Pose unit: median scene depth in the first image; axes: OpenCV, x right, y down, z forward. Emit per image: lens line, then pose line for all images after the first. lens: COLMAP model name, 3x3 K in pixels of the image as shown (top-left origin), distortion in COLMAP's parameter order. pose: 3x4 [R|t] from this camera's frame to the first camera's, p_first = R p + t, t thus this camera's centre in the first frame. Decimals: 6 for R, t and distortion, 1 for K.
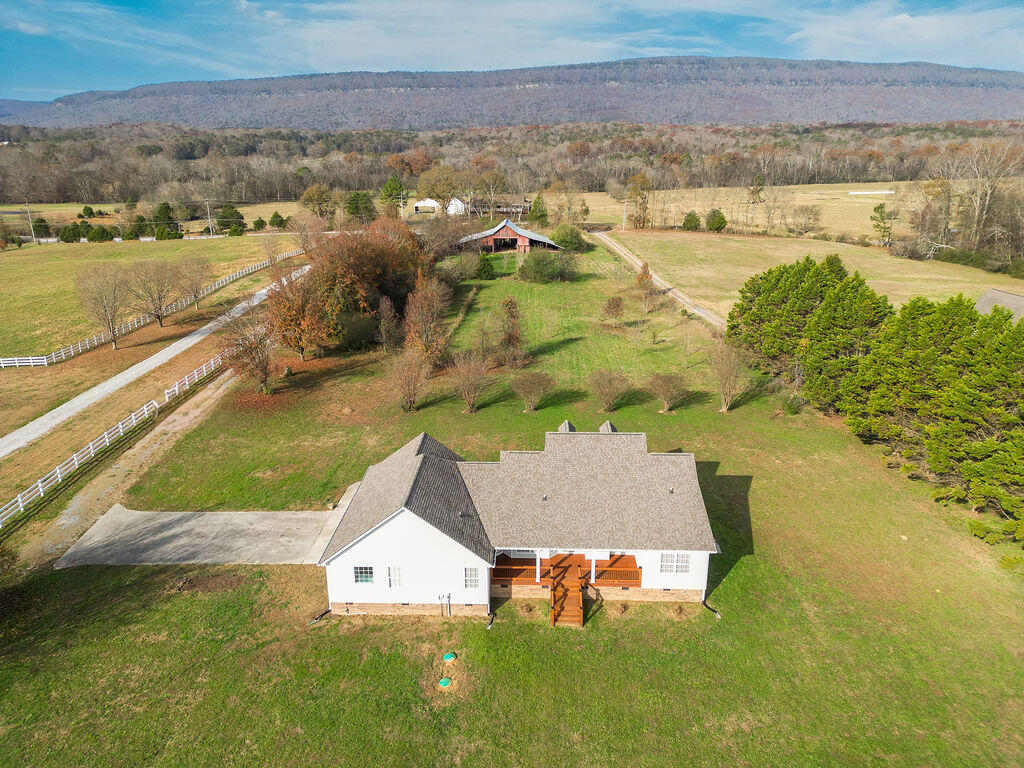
lens RADIAL K [[711.6, 0, 513.9], [0, 711.6, 385.3], [0, 0, 1]] dist [0.073248, -0.064685]
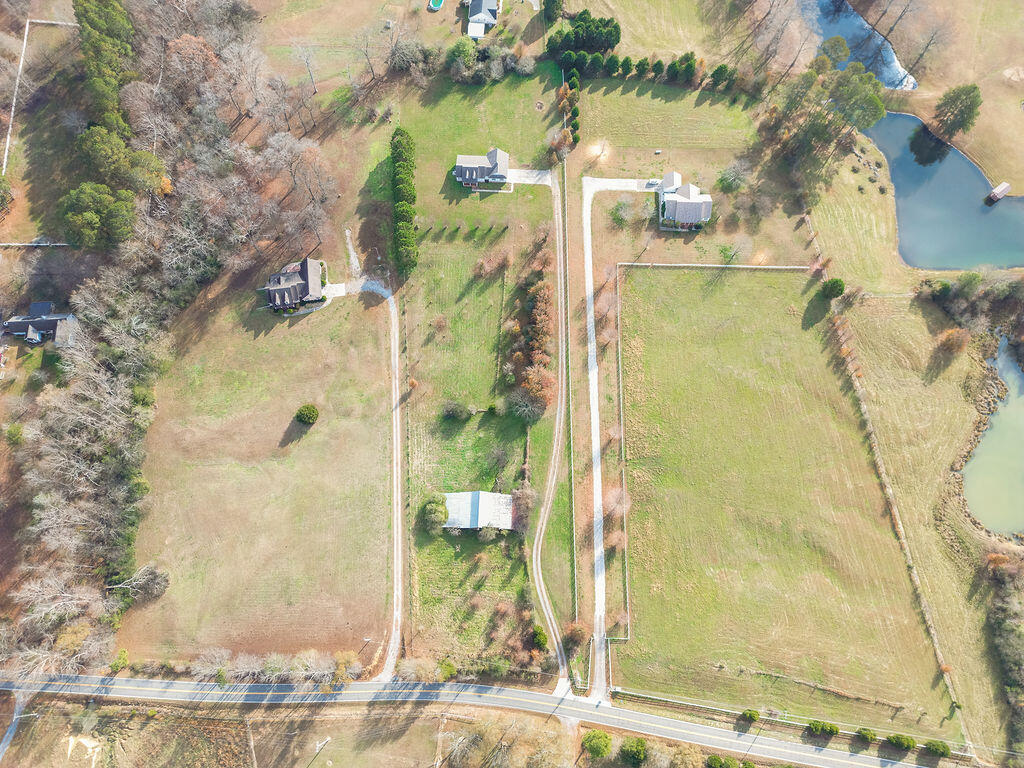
lens RADIAL K [[719.4, 0, 512.0], [0, 719.4, 384.0], [0, 0, 1]] dist [0.066592, -0.064034]
pose [[-0.999932, -0.011192, 0.003243, -0.081442], [0.003320, -0.006872, 0.999971, -1.728782], [-0.011169, 0.999914, 0.006908, 0.777687]]
